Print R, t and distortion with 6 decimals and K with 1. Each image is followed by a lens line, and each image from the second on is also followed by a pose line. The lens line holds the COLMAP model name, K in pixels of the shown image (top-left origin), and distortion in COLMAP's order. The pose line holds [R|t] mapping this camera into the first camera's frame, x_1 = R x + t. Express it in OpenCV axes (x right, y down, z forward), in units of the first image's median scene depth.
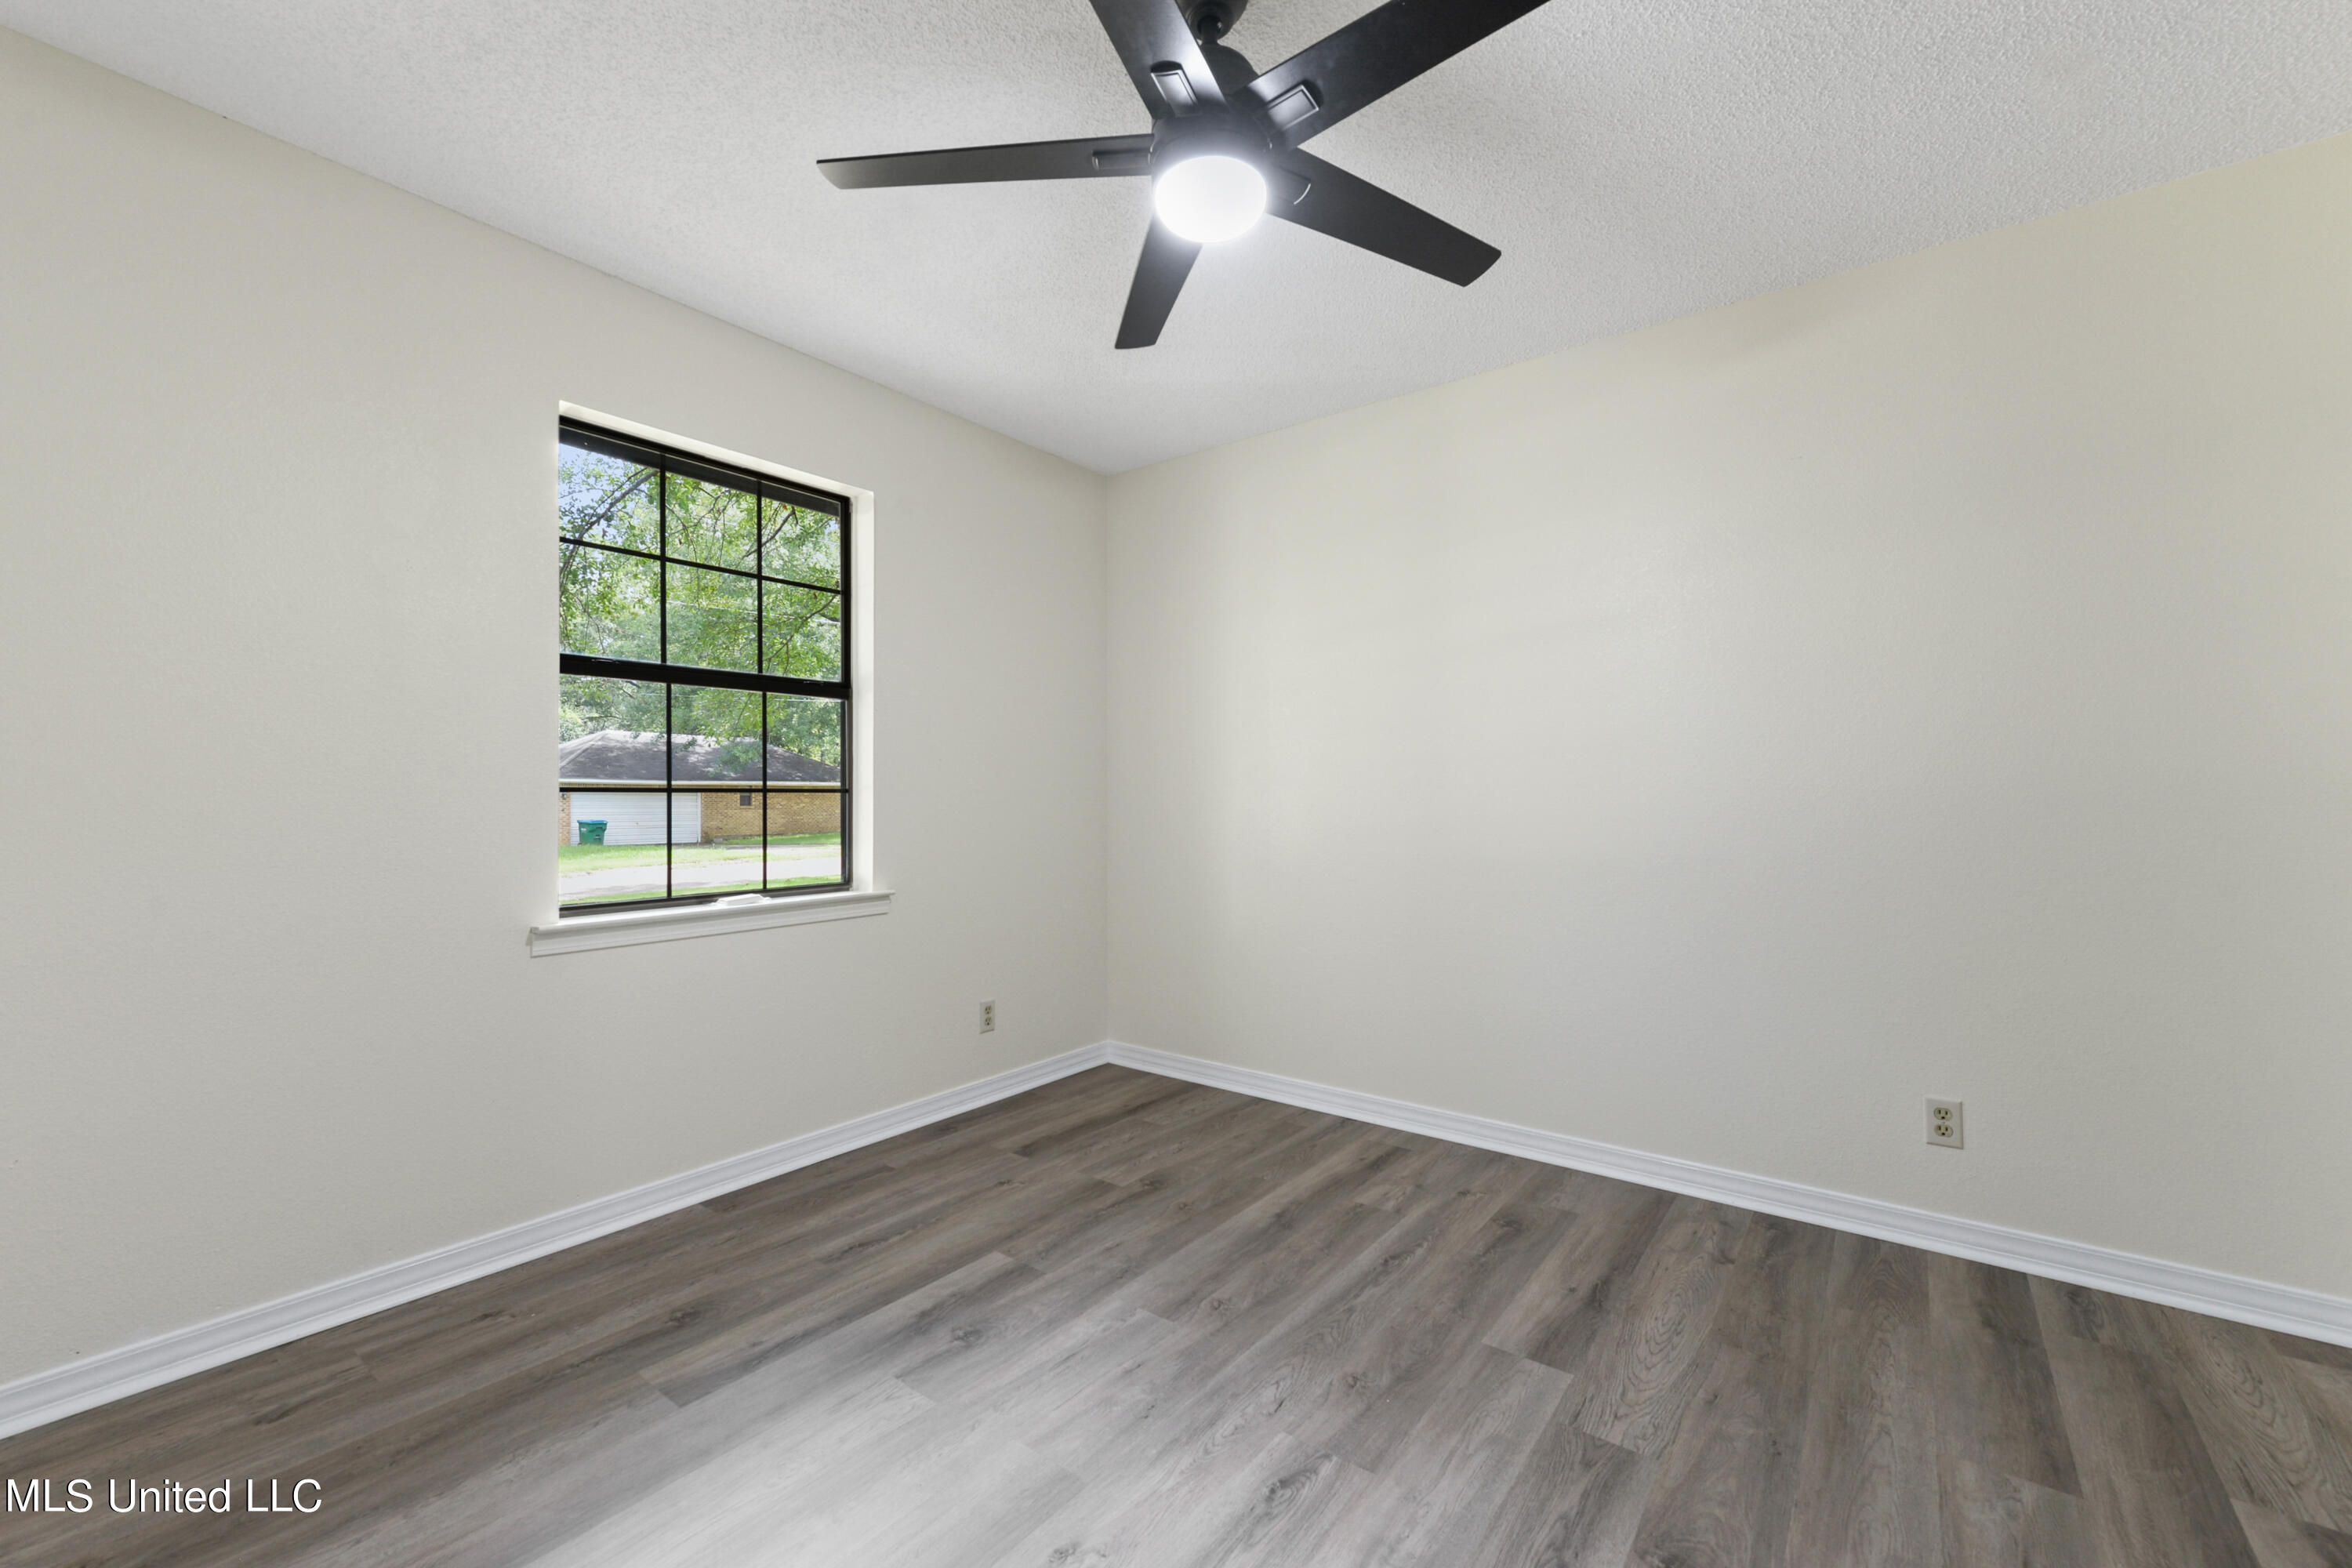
lens RADIAL K [[948.2, 0, 1169.3], [0, 948.2, 783.3], [0, 0, 1]] dist [0.002052, -0.000014]
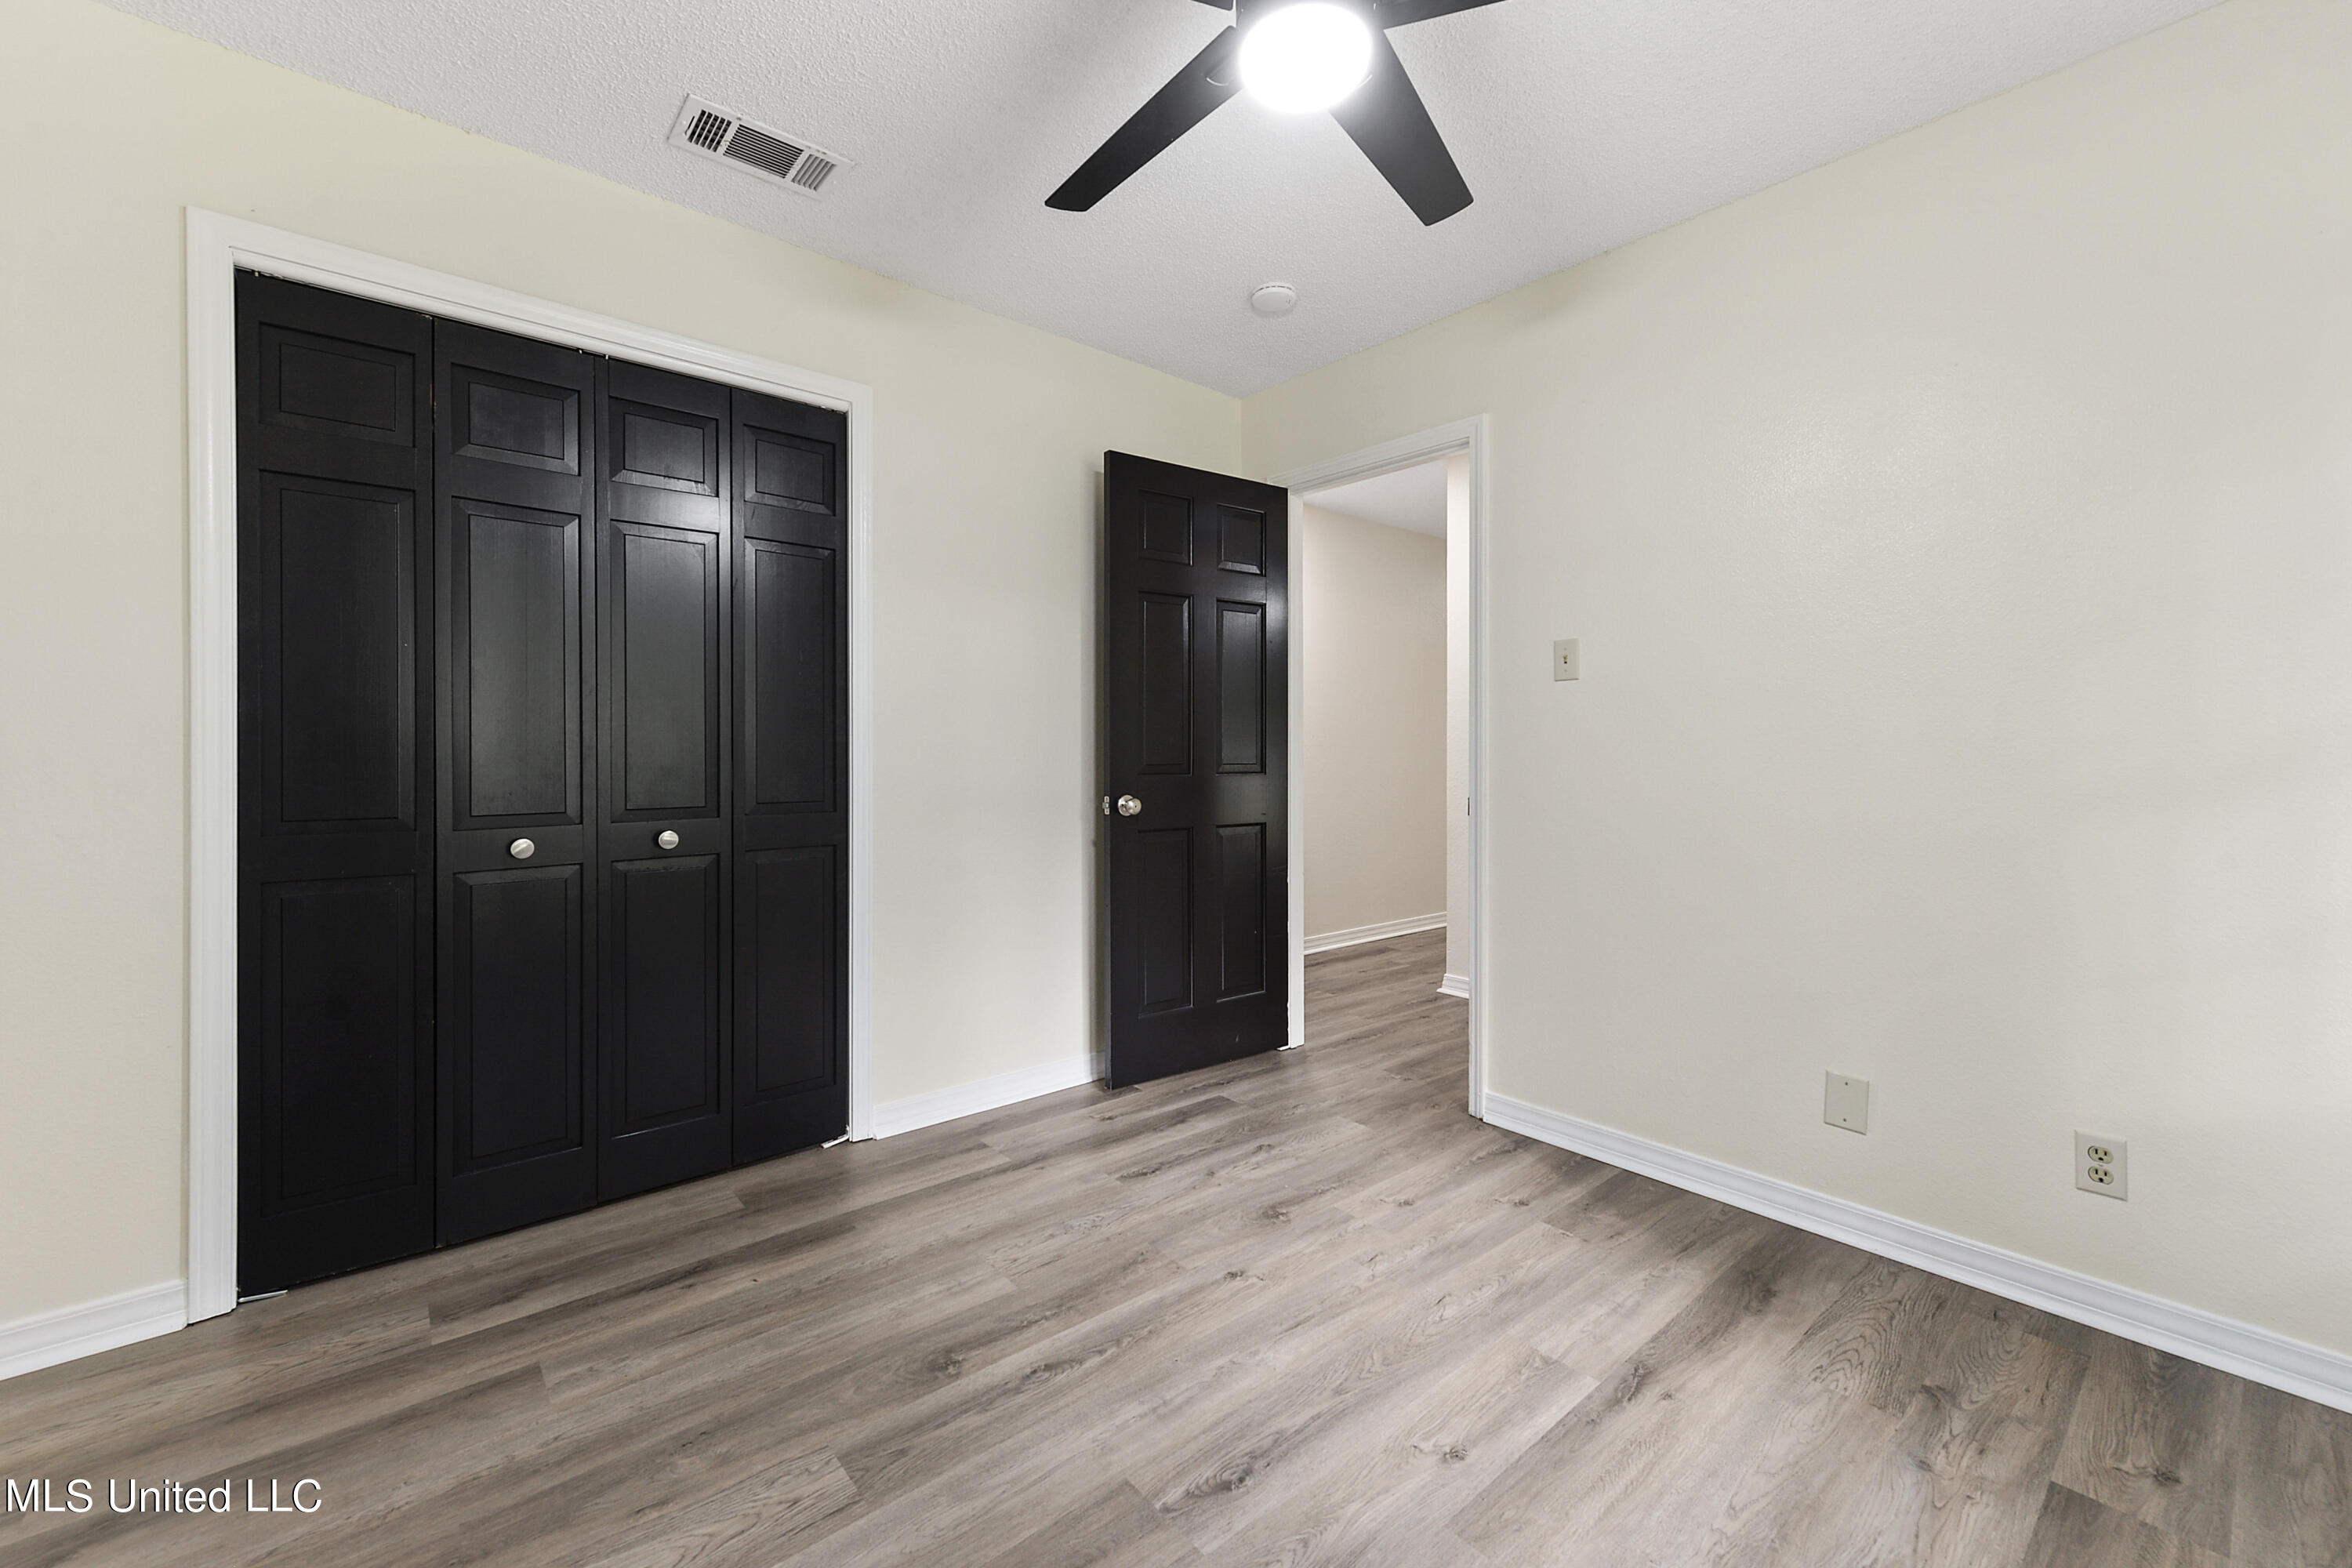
lens RADIAL K [[948.2, 0, 1180.6], [0, 948.2, 773.9], [0, 0, 1]] dist [0.002052, -0.000014]
pose [[-0.980814, -0.005706, 0.194865, -0.011987], [-0.005380, 0.999983, 0.002203, 0.040376], [-0.194874, 0.001112, -0.980828, 1.929680]]
